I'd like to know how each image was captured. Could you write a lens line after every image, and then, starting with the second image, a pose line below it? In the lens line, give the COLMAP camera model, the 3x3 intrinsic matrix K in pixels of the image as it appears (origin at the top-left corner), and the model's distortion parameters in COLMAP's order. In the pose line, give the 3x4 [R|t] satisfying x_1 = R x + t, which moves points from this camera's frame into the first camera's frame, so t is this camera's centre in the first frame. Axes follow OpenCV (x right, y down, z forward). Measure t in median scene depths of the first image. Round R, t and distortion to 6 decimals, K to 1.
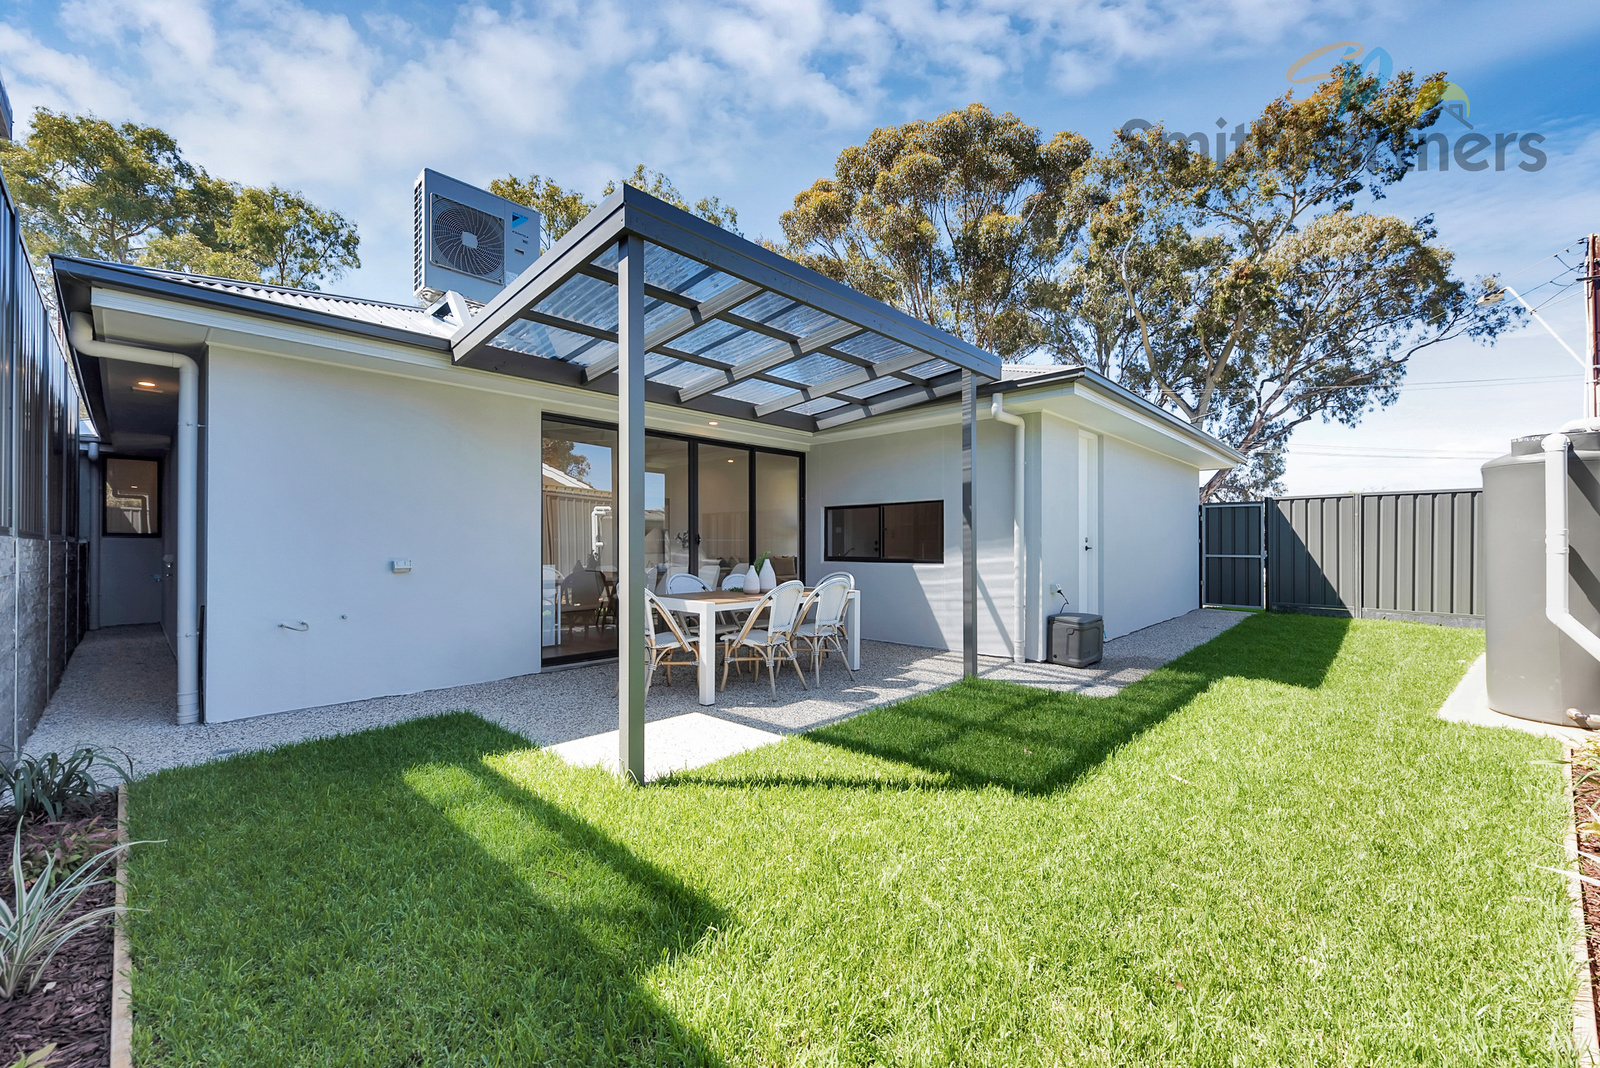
lens RADIAL K [[627.2, 0, 805.4], [0, 627.2, 537.6], [0, 0, 1]] dist [0.008299, -0.000047]
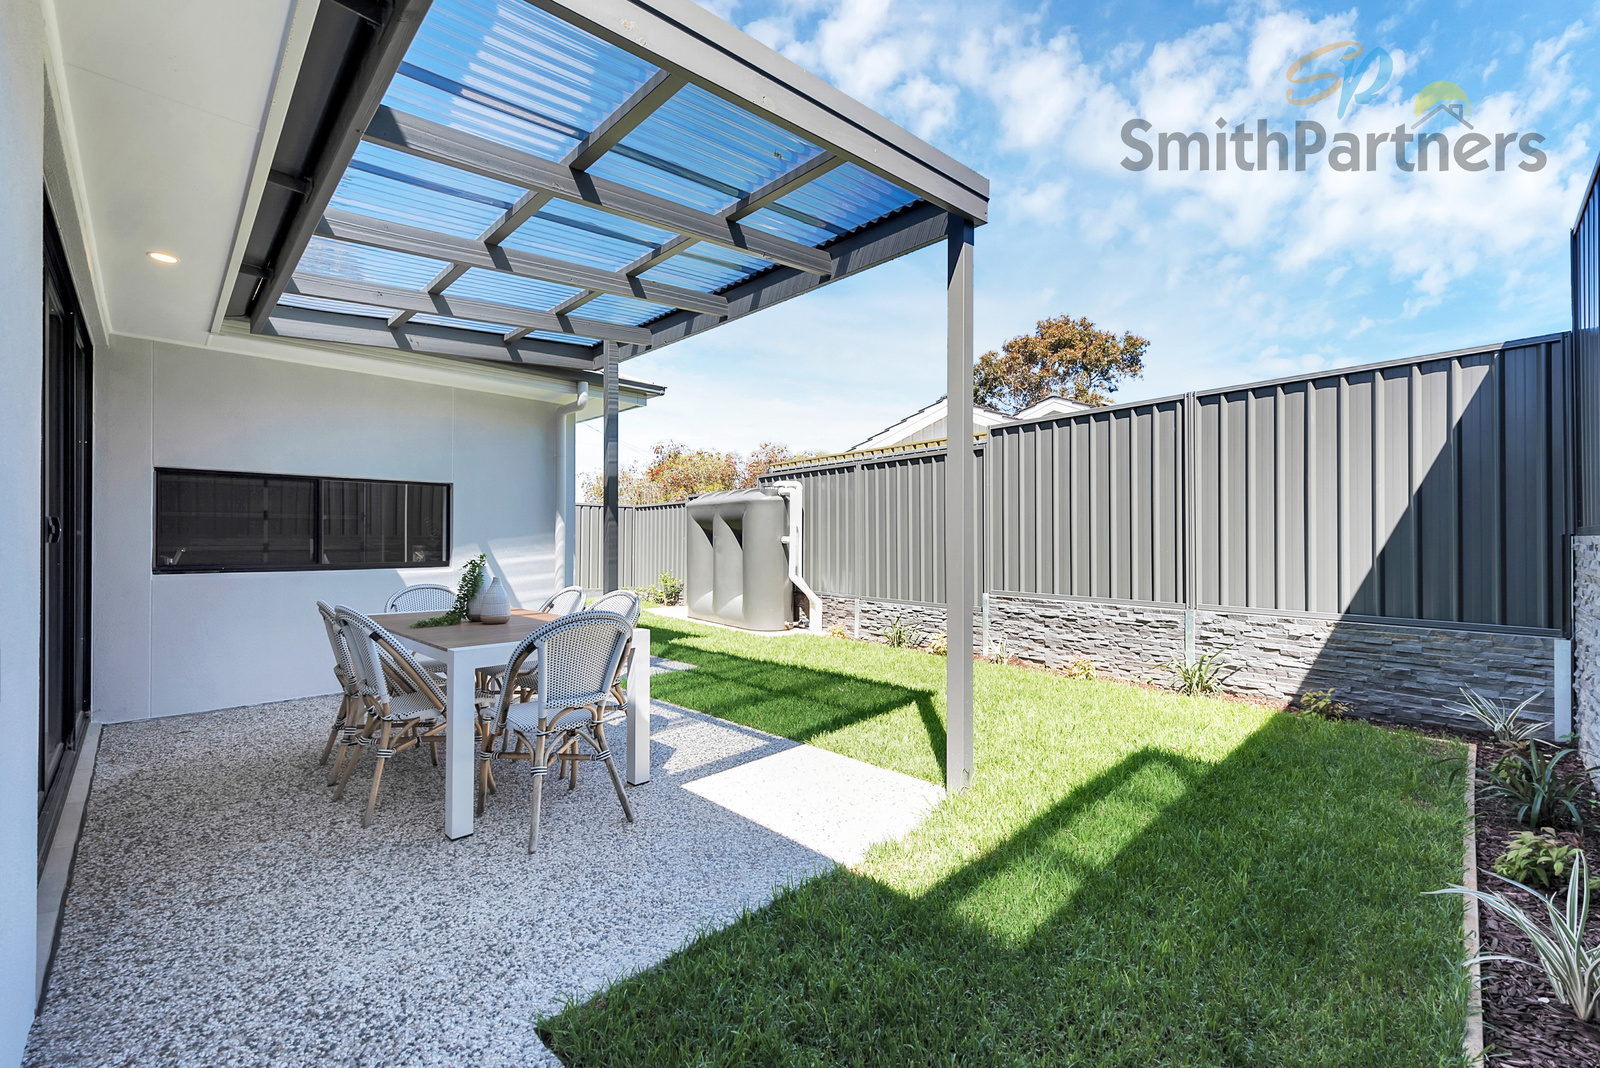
lens RADIAL K [[660.7, 0, 803.0], [0, 660.7, 535.9], [0, 0, 1]] dist [0.008792, -0.000601]
pose [[0.031042, 0.006469, 0.999497, -0.968242], [-0.012662, 0.999901, -0.006078, 0.004784], [-0.999438, -0.012467, 0.031121, 0.904322]]
